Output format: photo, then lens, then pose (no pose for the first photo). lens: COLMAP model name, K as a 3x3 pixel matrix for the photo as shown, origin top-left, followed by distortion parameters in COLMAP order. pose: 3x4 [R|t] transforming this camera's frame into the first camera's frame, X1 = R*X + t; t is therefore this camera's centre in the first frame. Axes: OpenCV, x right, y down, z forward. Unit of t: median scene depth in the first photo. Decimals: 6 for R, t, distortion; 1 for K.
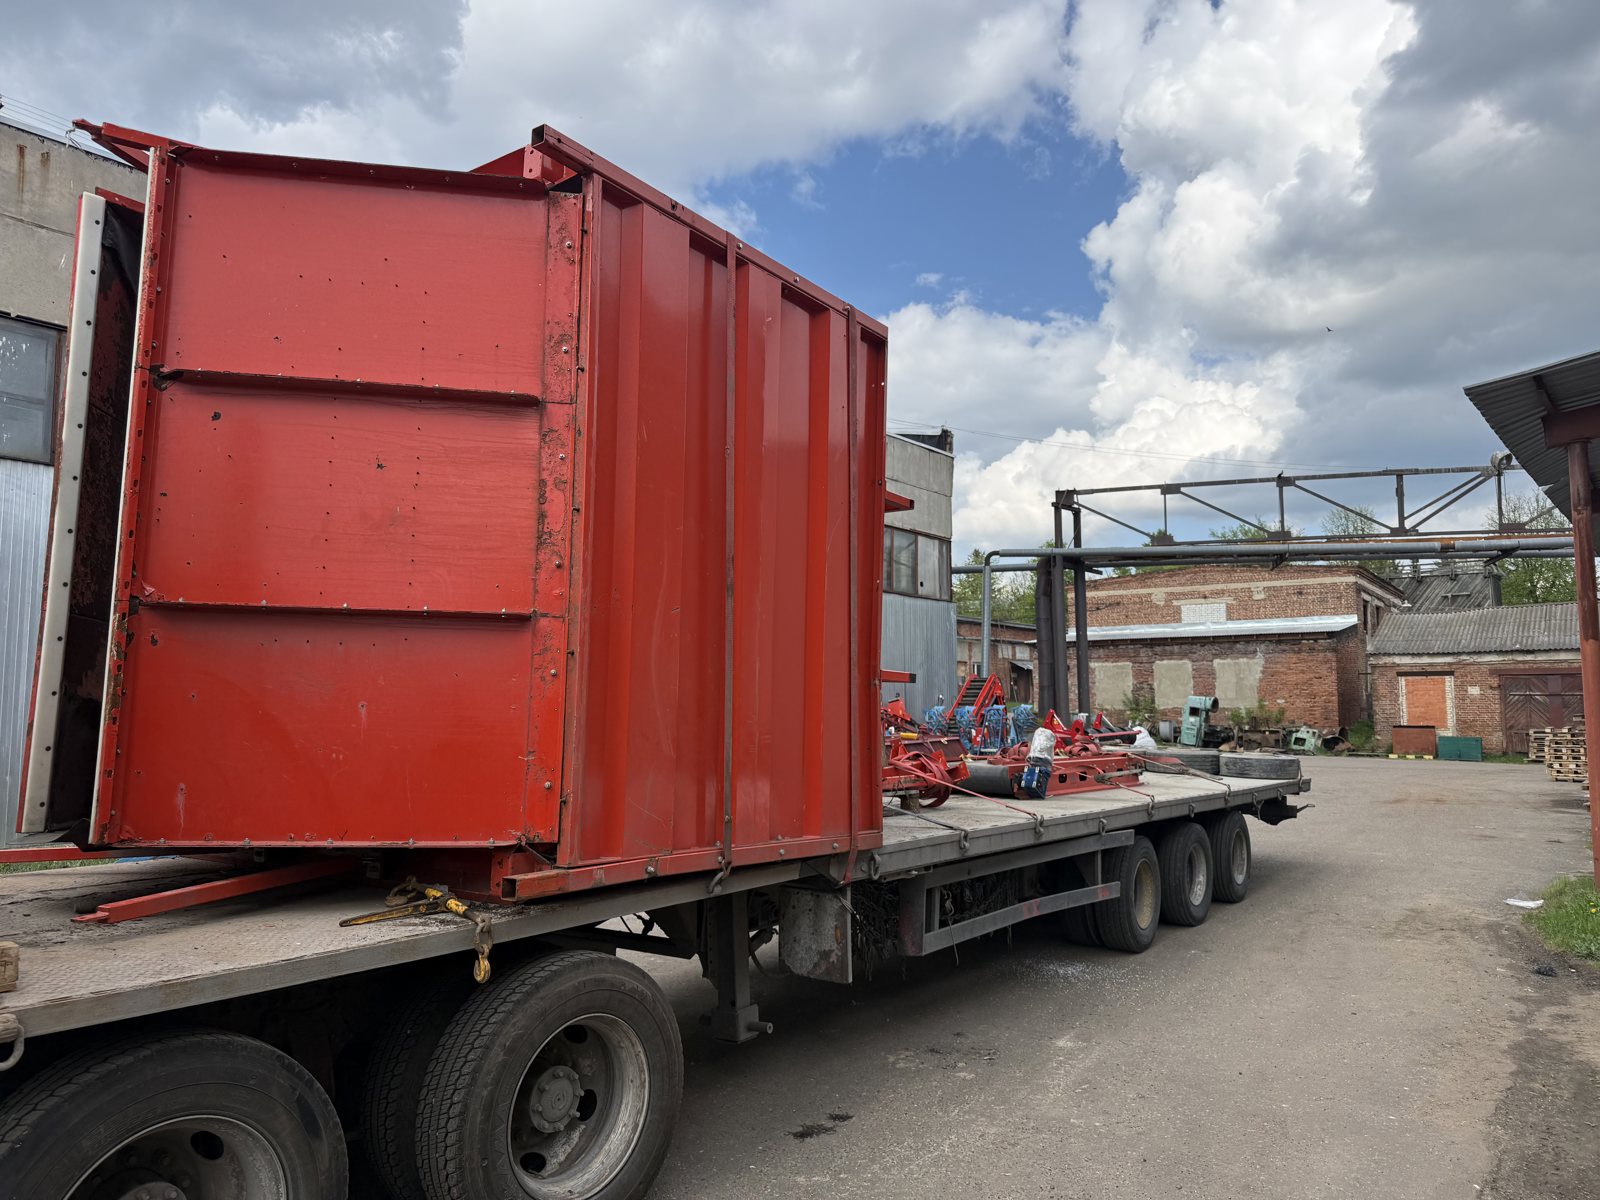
lens RADIAL K [[1136.8, 0, 800.0], [0, 1136.8, 600.0], [0, 0, 1]] dist [0.068740, -0.119066]
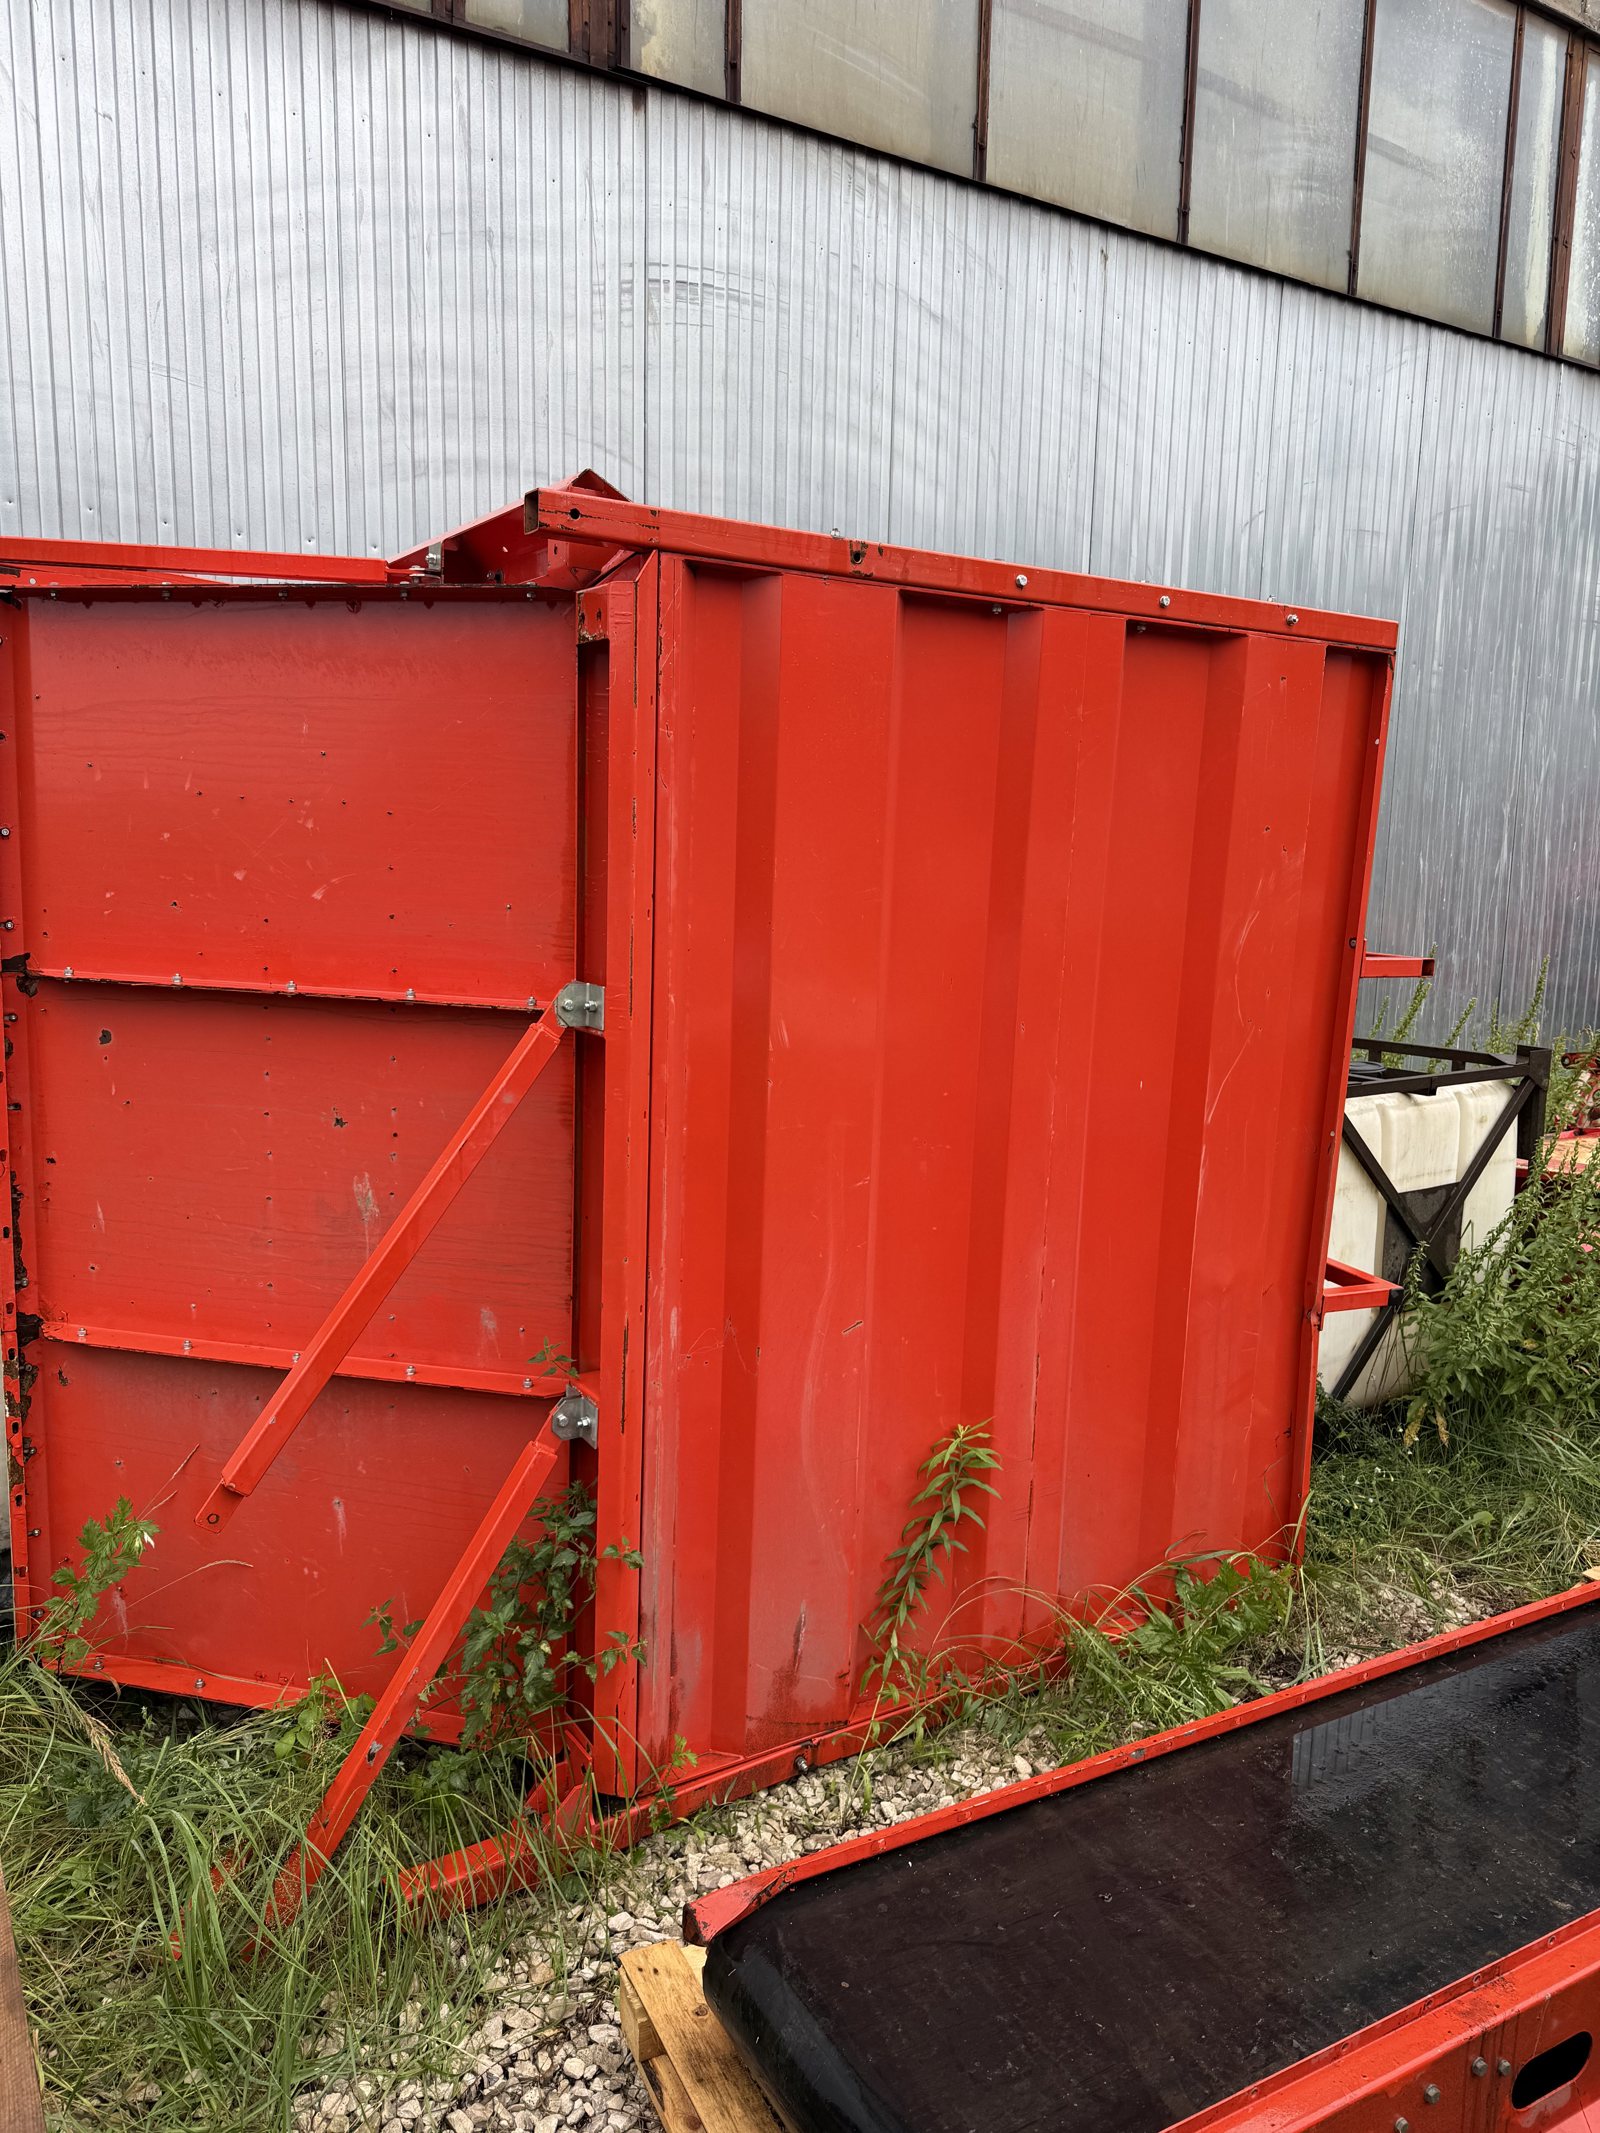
lens RADIAL K [[1521.9, 0, 800.0], [0, 1521.9, 1066.5], [0, 0, 1]] dist [0.020979, -0.030930]
pose [[0.926464, 0.071004, -0.369626, 0.127001], [0.027283, 0.966793, 0.254101, -0.297754], [0.375394, -0.245500, 0.893761, 0.344321]]
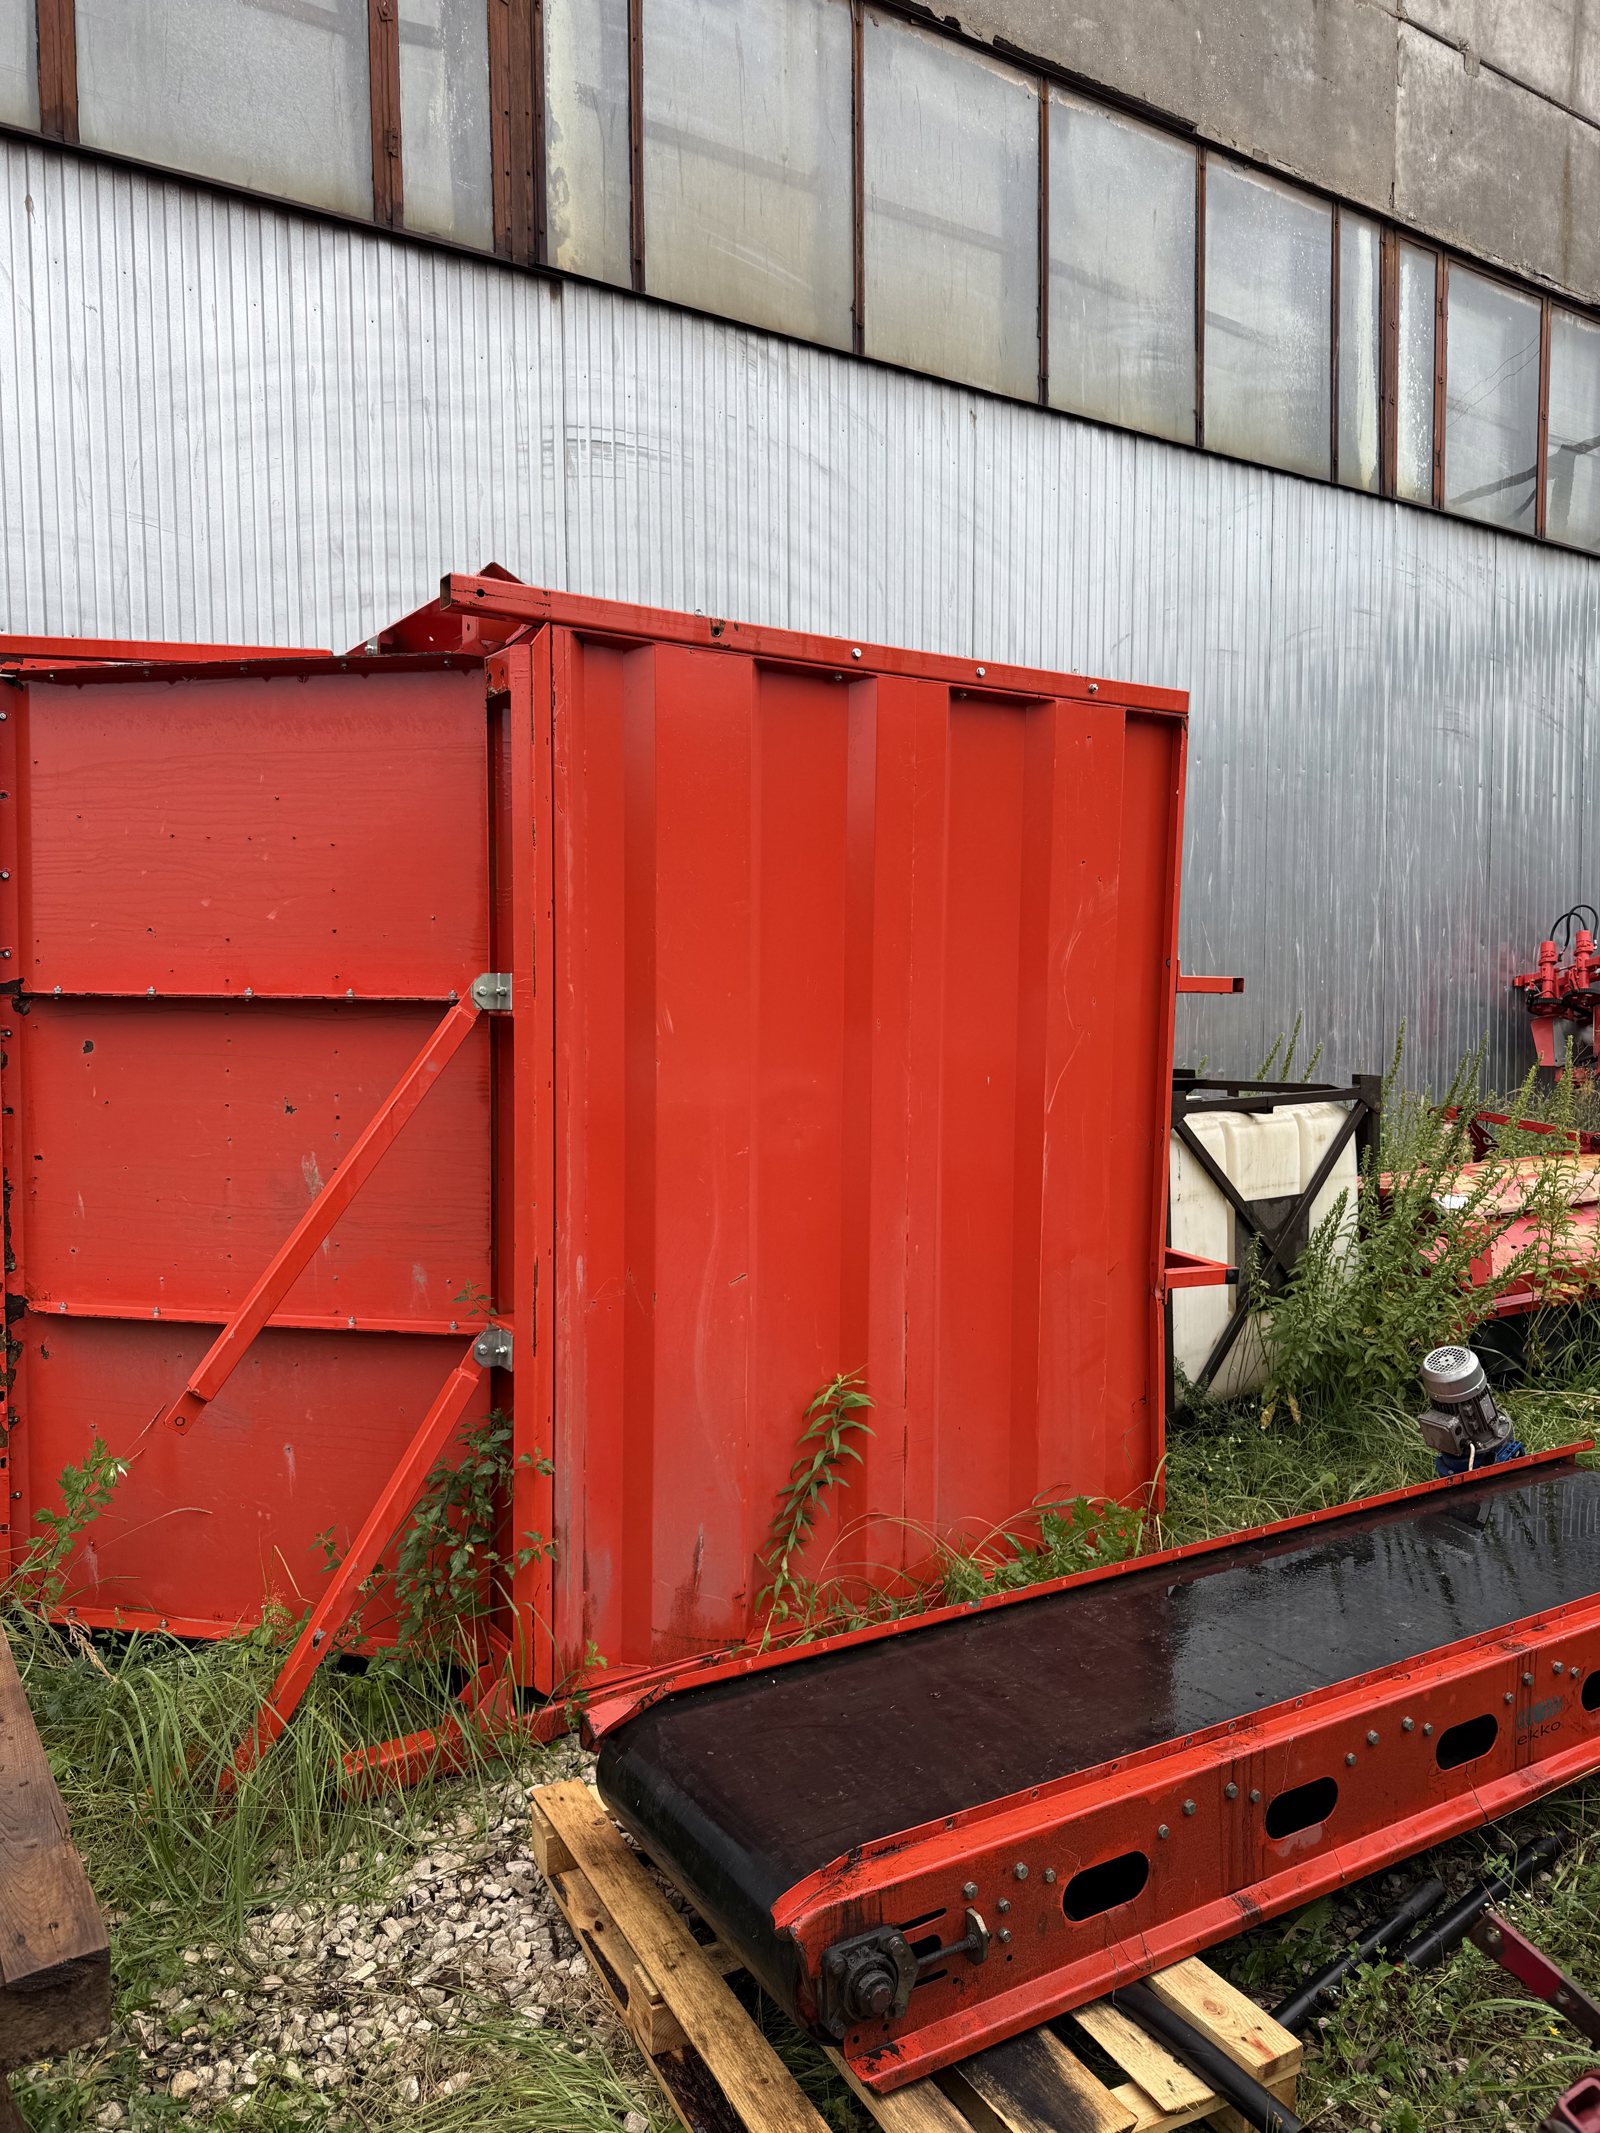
lens RADIAL K [[1515.5, 0, 800.0], [0, 1515.5, 1066.5], [0, 0, 1]] dist [0.068740, -0.119066]
pose [[0.936364, 0.006985, -0.350961, 0.218119], [0.051557, 0.986223, 0.157182, -0.239242], [0.347224, -0.165274, 0.923104, 0.226175]]
